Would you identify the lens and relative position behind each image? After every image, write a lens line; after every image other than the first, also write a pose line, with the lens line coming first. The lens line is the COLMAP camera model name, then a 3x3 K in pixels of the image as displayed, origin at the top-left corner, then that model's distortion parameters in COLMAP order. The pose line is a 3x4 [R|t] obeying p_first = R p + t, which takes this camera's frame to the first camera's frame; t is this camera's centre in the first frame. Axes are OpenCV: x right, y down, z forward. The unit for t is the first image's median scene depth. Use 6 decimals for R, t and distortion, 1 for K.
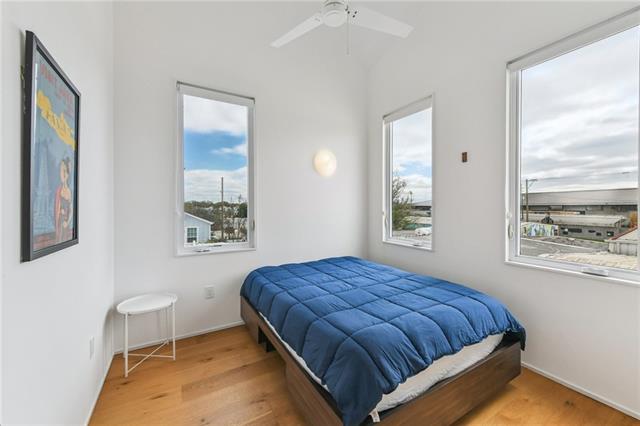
lens RADIAL K [[257.6, 0, 319.9], [0, 257.6, 209.3], [0, 0, 1]] dist [0.004240, 0.000018]
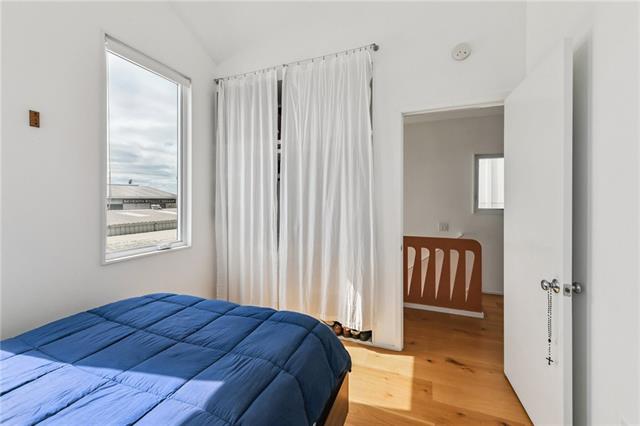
lens RADIAL K [[257.6, 0, 324.7], [0, 257.6, 199.7], [0, 0, 1]] dist [0.004240, 0.000018]
pose [[-0.628215, 0.002438, 0.778036, -0.323647], [0.004522, 0.999990, 0.000517, -0.003781], [-0.778027, 0.003843, -0.628220, 0.746267]]
